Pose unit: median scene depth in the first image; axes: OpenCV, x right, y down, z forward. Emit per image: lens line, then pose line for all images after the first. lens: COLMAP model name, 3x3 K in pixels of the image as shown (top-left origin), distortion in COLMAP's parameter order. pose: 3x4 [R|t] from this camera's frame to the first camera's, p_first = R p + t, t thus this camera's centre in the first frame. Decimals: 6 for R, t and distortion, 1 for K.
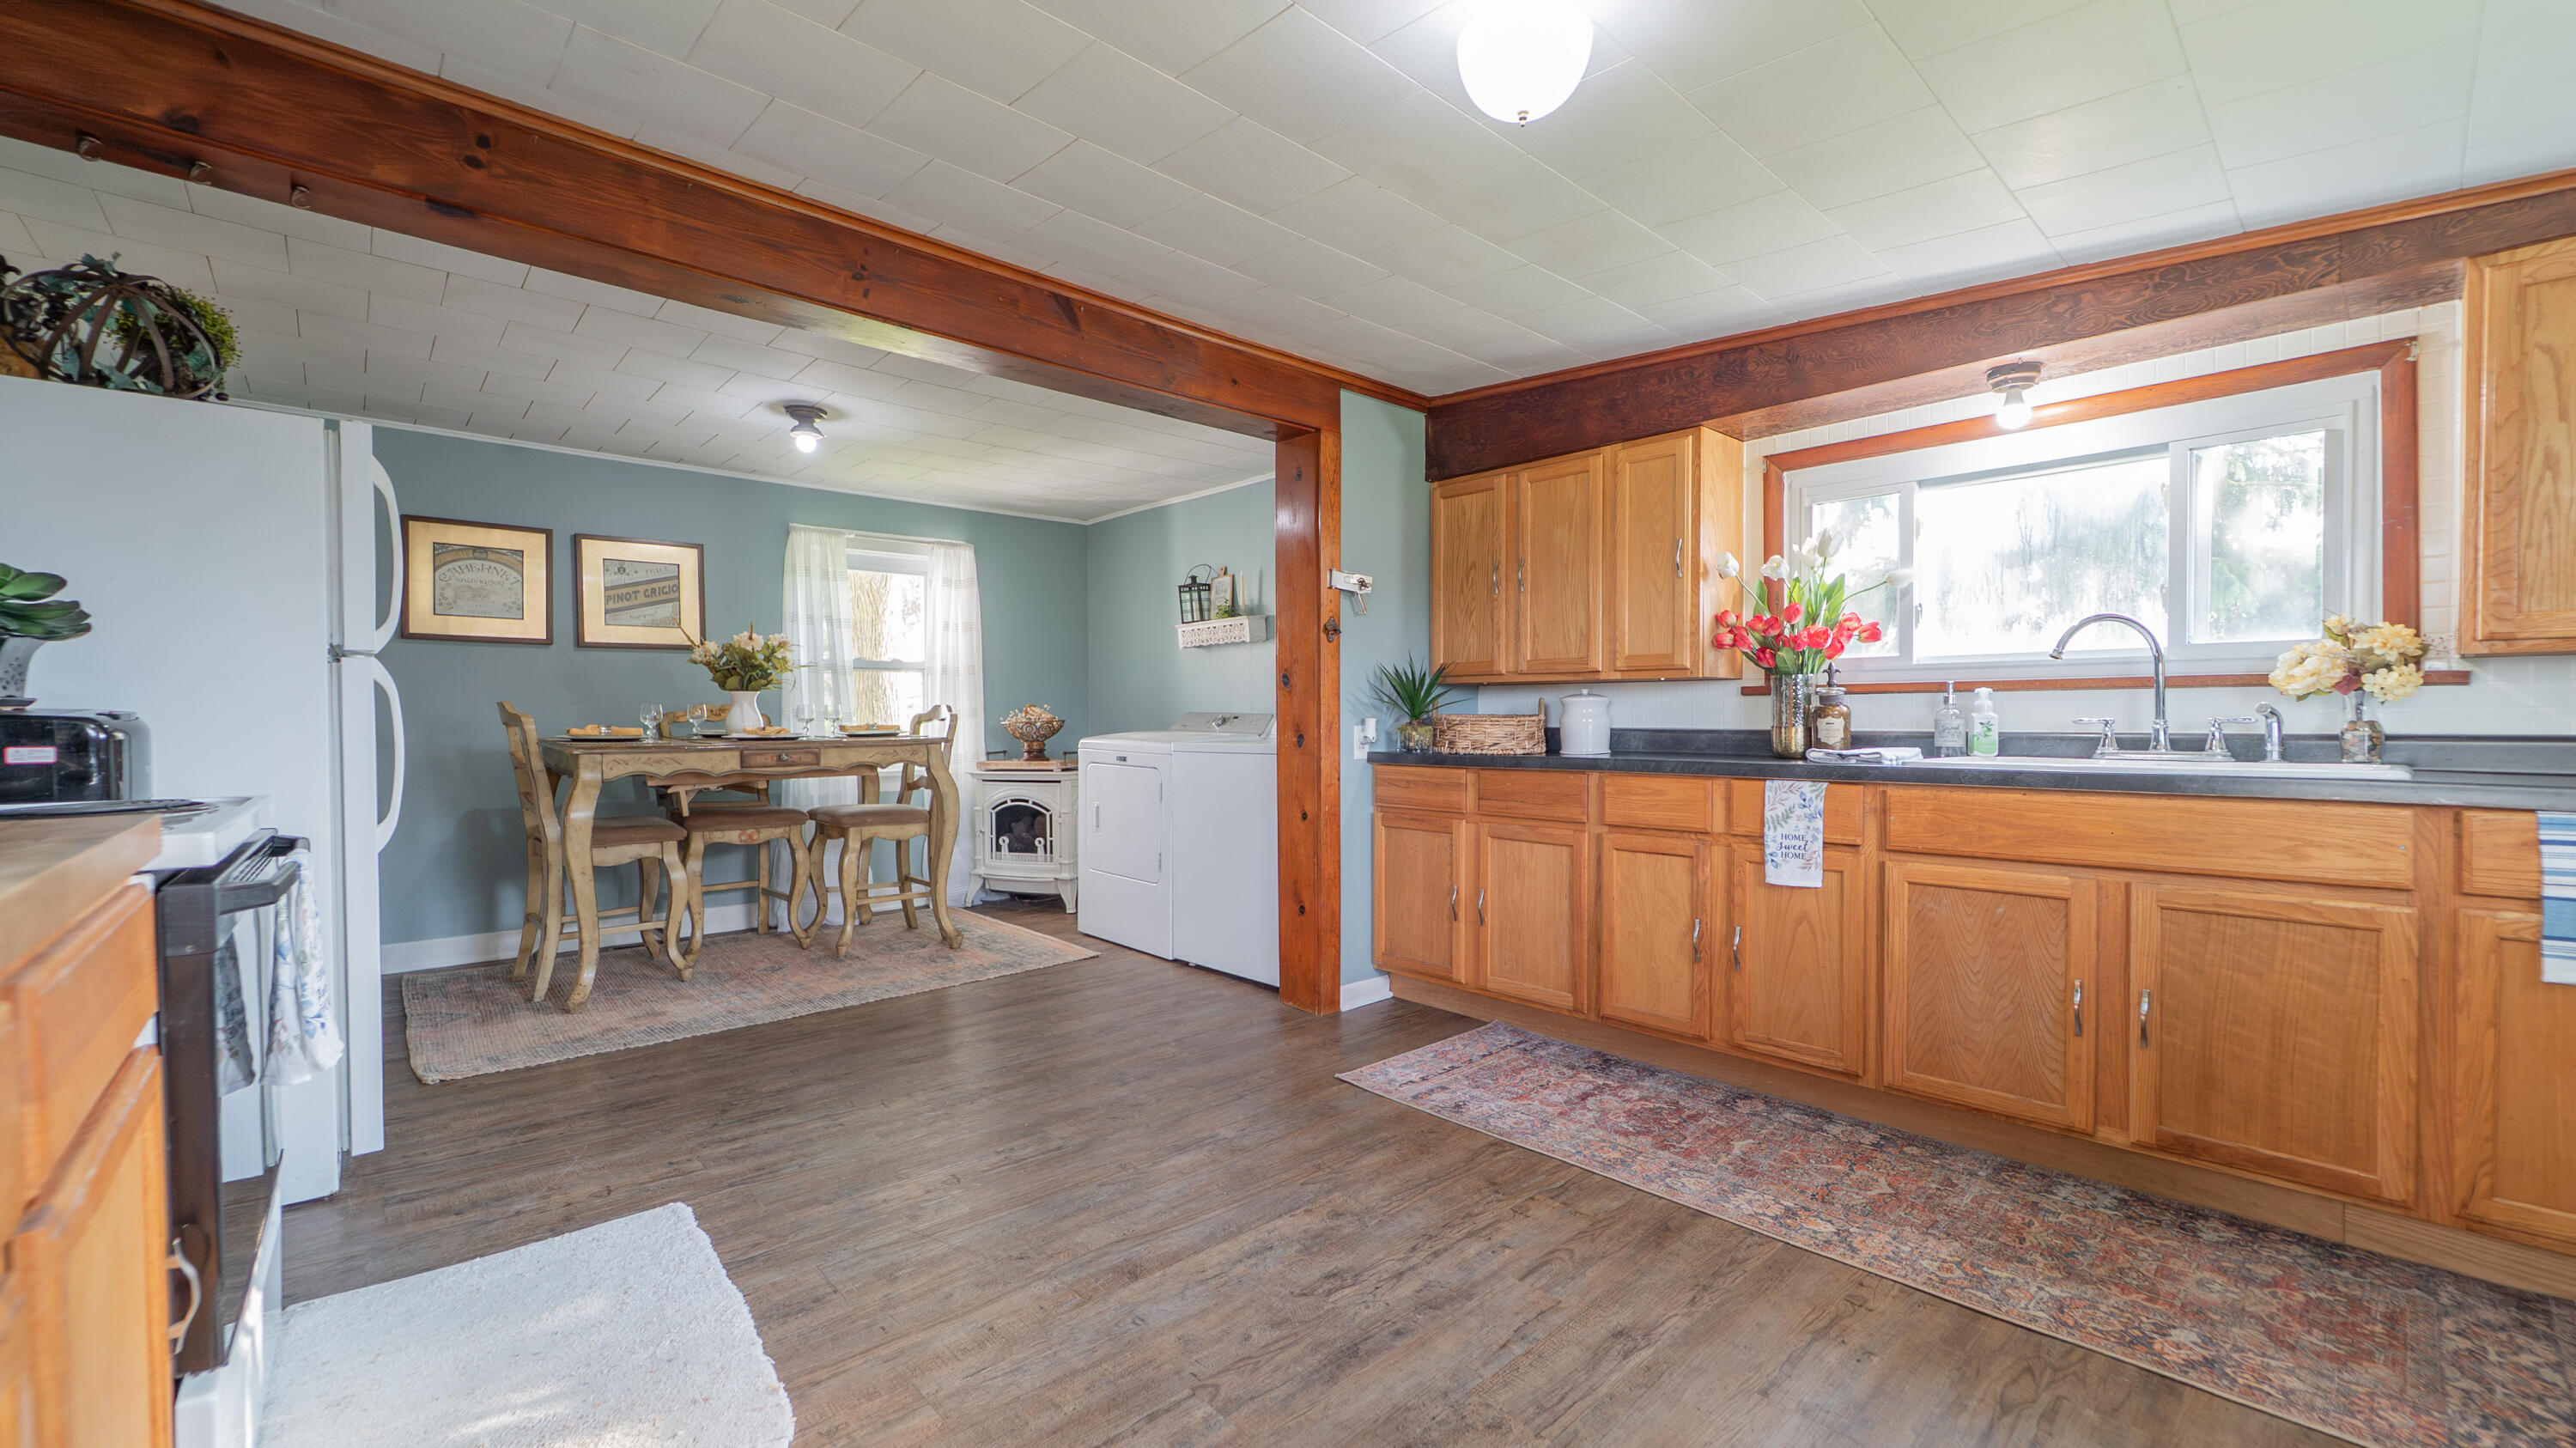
lens RADIAL K [[1022.5, 0, 1295.5], [0, 1022.5, 730.8], [0, 0, 1]] dist [0.000865, -0.000082]
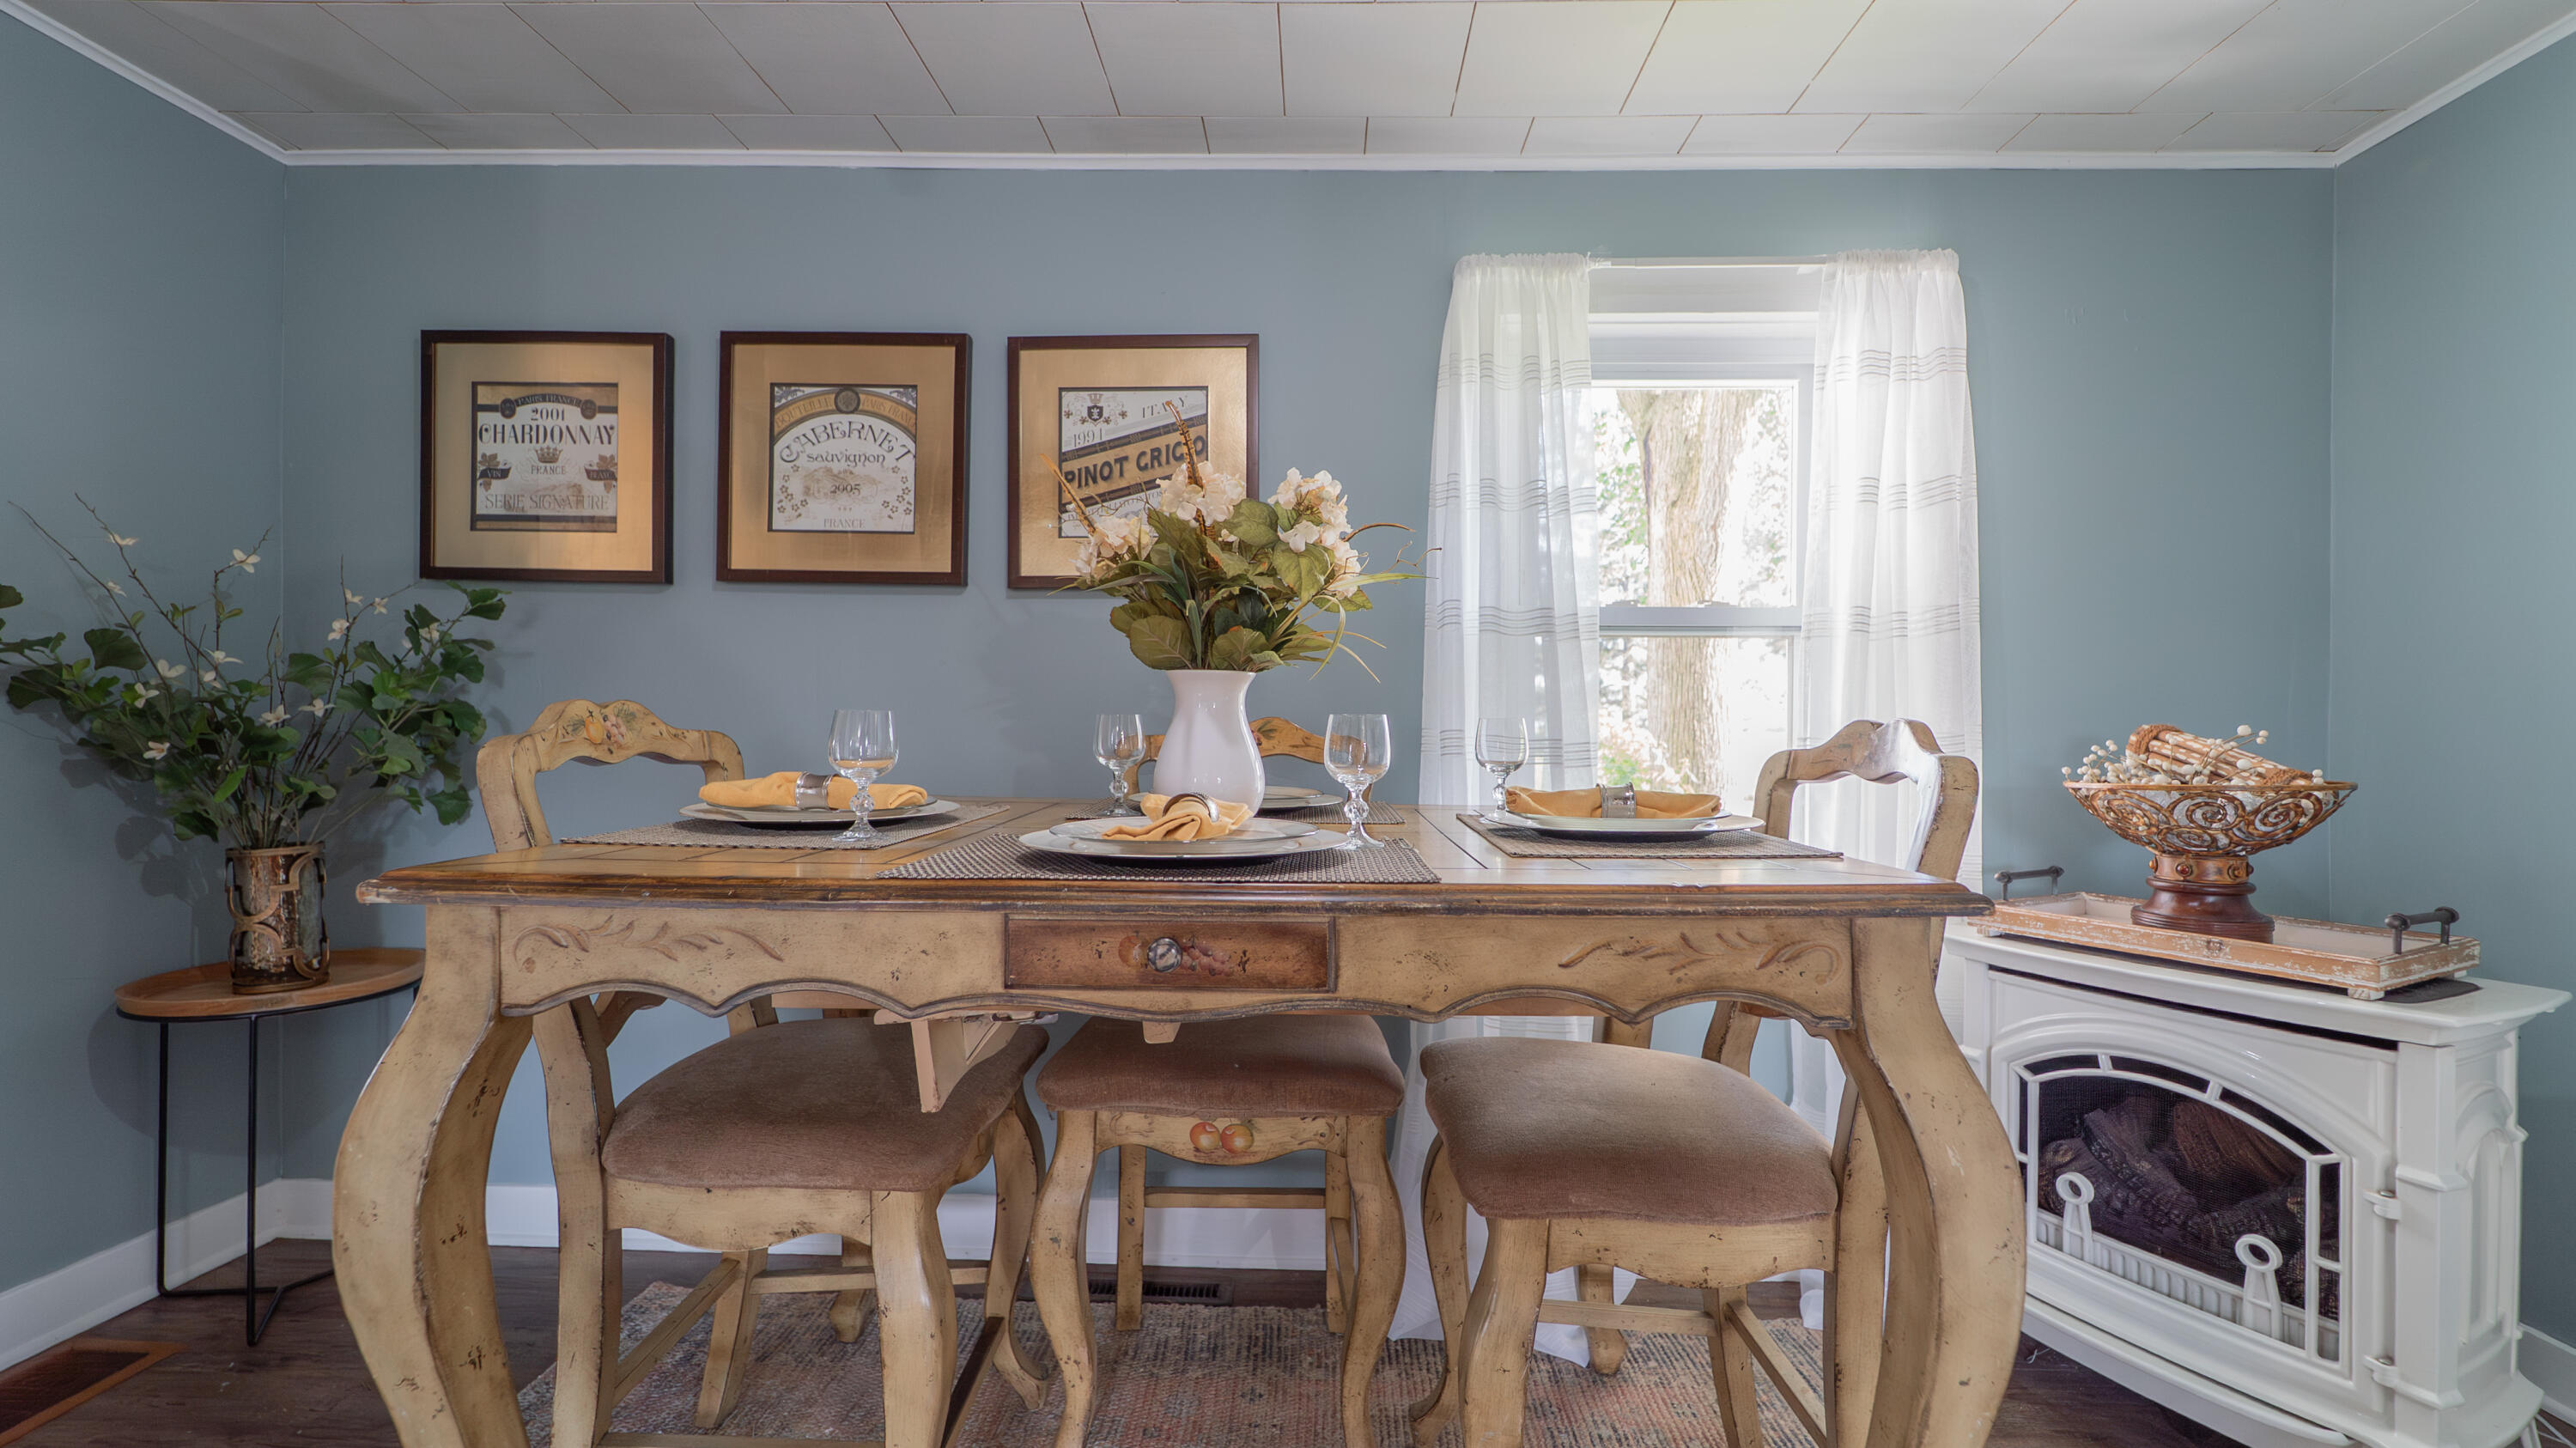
lens RADIAL K [[1022.5, 0, 1295.5], [0, 1022.5, 730.8], [0, 0, 1]] dist [0.000865, -0.000082]
pose [[0.715948, 0.010704, -0.698072, -0.351187], [-0.026263, 0.999588, -0.011608, -0.020336], [0.697660, 0.026644, 0.715934, 0.915322]]
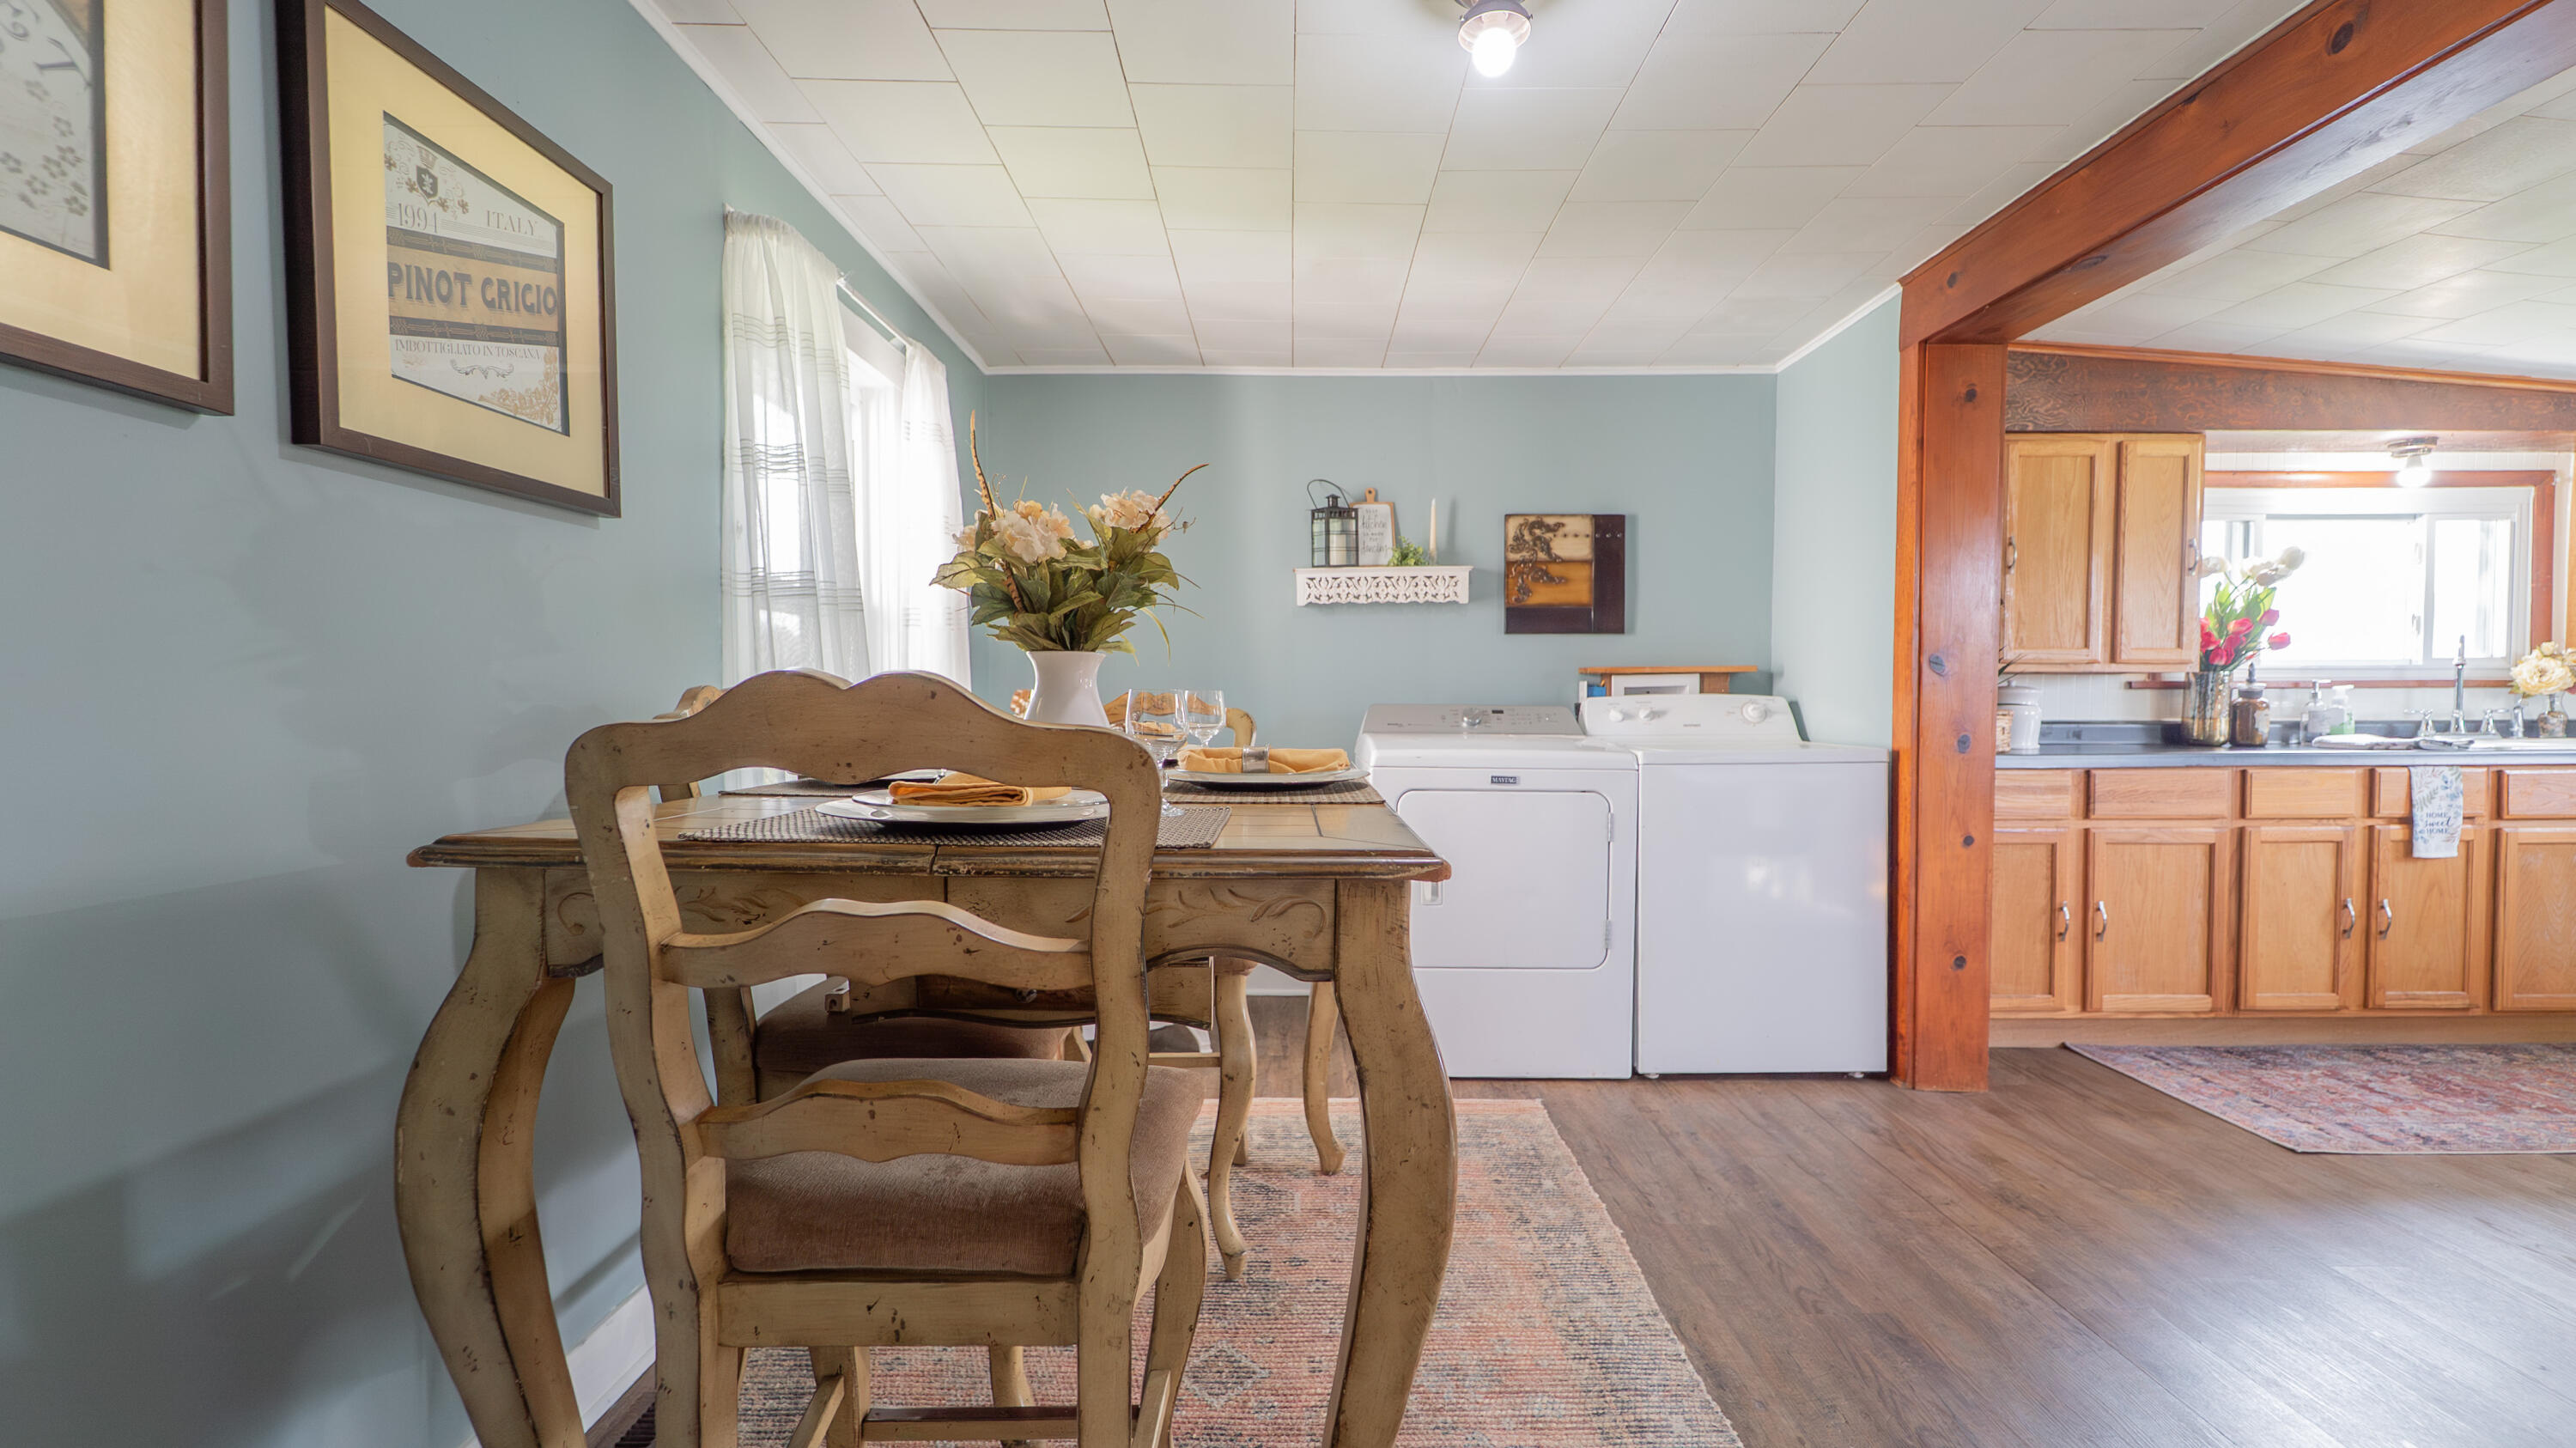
lens RADIAL K [[1049.6, 0, 1292.9], [0, 1049.6, 731.8], [0, 0, 1]] dist [-0.000082, -0.000764]
pose [[0.681020, -0.022905, 0.731907, -0.867532], [0.011190, 0.999719, 0.020874, -0.019728], [-0.732180, -0.006025, 0.681085, 0.790618]]
